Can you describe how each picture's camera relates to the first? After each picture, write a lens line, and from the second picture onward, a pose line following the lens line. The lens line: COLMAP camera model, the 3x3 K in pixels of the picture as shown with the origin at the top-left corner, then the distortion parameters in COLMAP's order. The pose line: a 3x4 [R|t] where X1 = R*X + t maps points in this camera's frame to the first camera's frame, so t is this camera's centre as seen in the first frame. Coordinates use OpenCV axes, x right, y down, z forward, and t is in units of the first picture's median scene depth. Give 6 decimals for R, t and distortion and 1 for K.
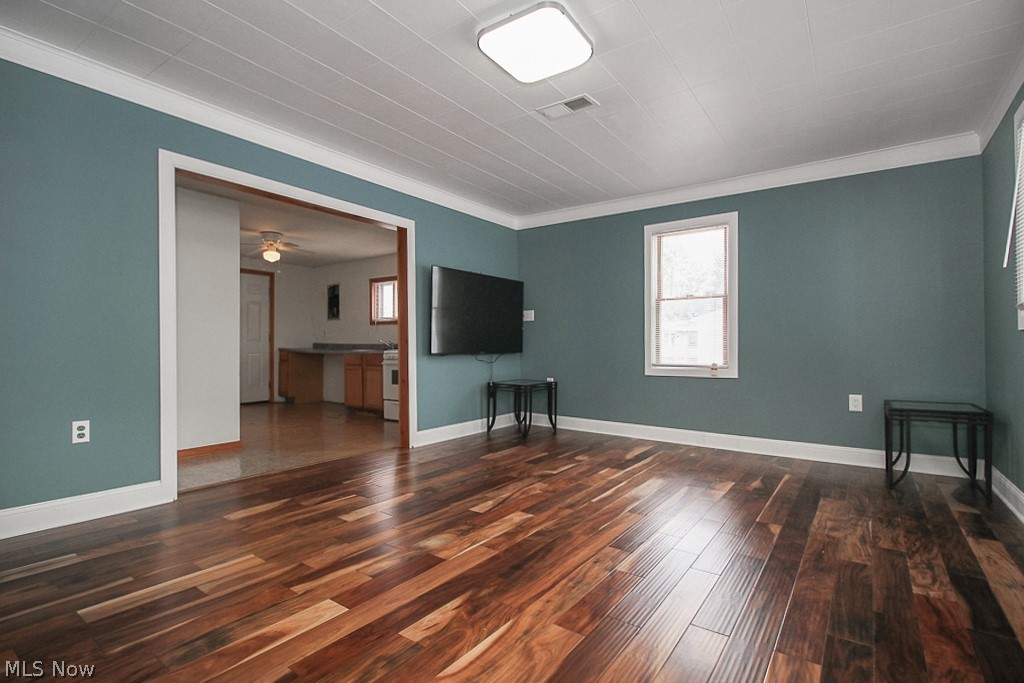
lens RADIAL K [[488.9, 0, 513.5], [0, 488.9, 343.0], [0, 0, 1]] dist [0.002176, -0.005380]
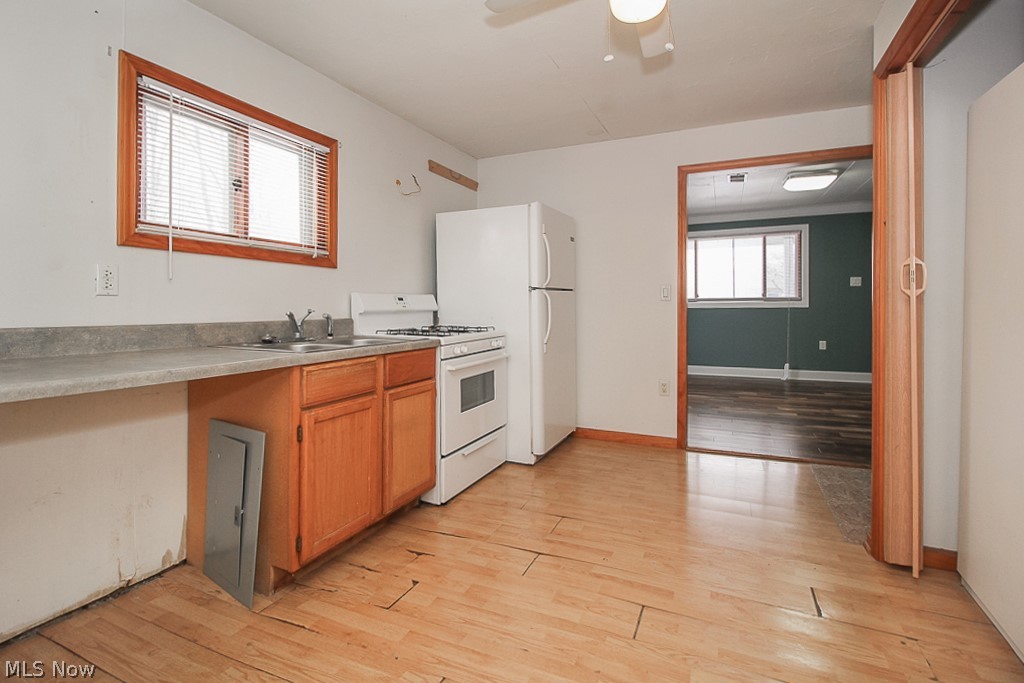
lens RADIAL K [[488.9, 0, 491.9], [0, 488.9, 308.1], [0, 0, 1]] dist [0.002176, -0.005380]
pose [[-0.202498, -0.000810, 0.979282, -1.712525], [-0.006143, 0.999981, -0.000443, -0.022320], [-0.979263, -0.006105, -0.202500, 2.672643]]
